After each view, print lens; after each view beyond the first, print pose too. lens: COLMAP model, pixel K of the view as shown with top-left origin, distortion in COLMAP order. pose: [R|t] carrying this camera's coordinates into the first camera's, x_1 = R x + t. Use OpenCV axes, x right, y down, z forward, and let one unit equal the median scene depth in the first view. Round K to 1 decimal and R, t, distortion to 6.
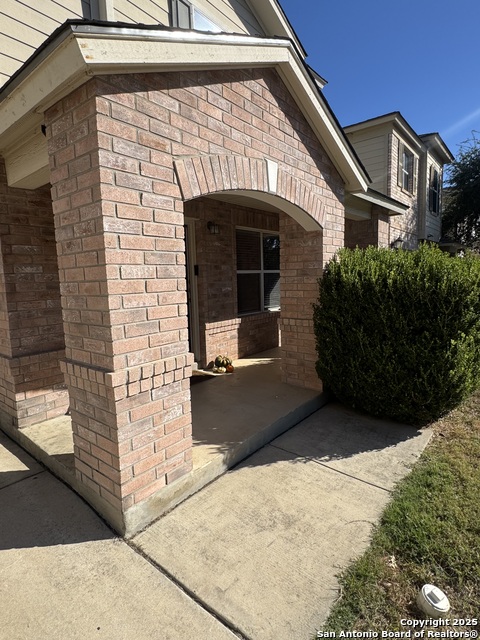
lens RADIAL K [[358.4, 0, 240.0], [0, 358.4, 320.0], [0, 0, 1]] dist [-0.003960, -0.000328]
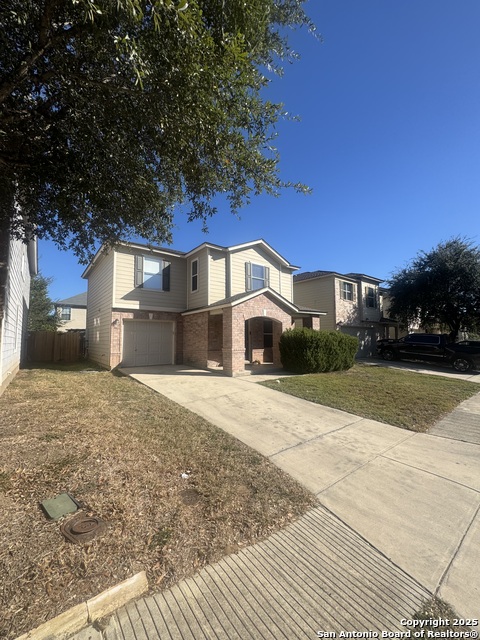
lens RADIAL K [[259.4, 0, 240.0], [0, 259.4, 320.0], [0, 0, 1]] dist [-0.000450, -0.000003]
pose [[0.978914, 0.007733, -0.204128, 0.276097], [-0.046975, 0.981024, -0.188107, 0.198281], [0.198800, 0.193730, 0.960702, -1.348789]]
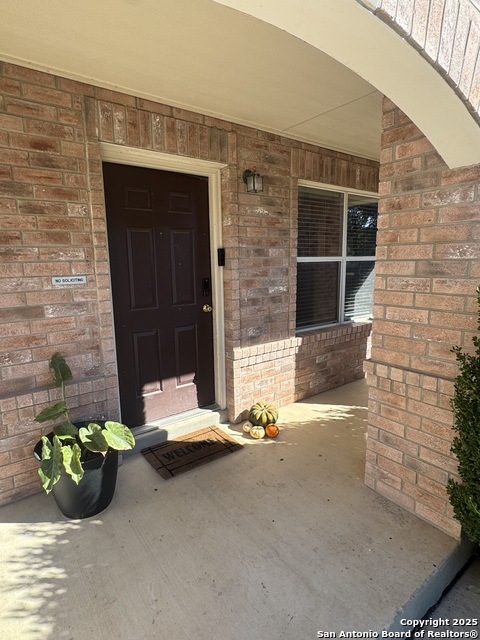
lens RADIAL K [[358.4, 0, 240.0], [0, 358.4, 320.0], [0, 0, 1]] dist [-0.003960, -0.000328]
pose [[0.970580, 0.053266, -0.234811, 0.045308], [-0.040887, 0.997521, 0.057276, -0.068721], [0.237280, -0.045990, 0.970352, 0.421196]]
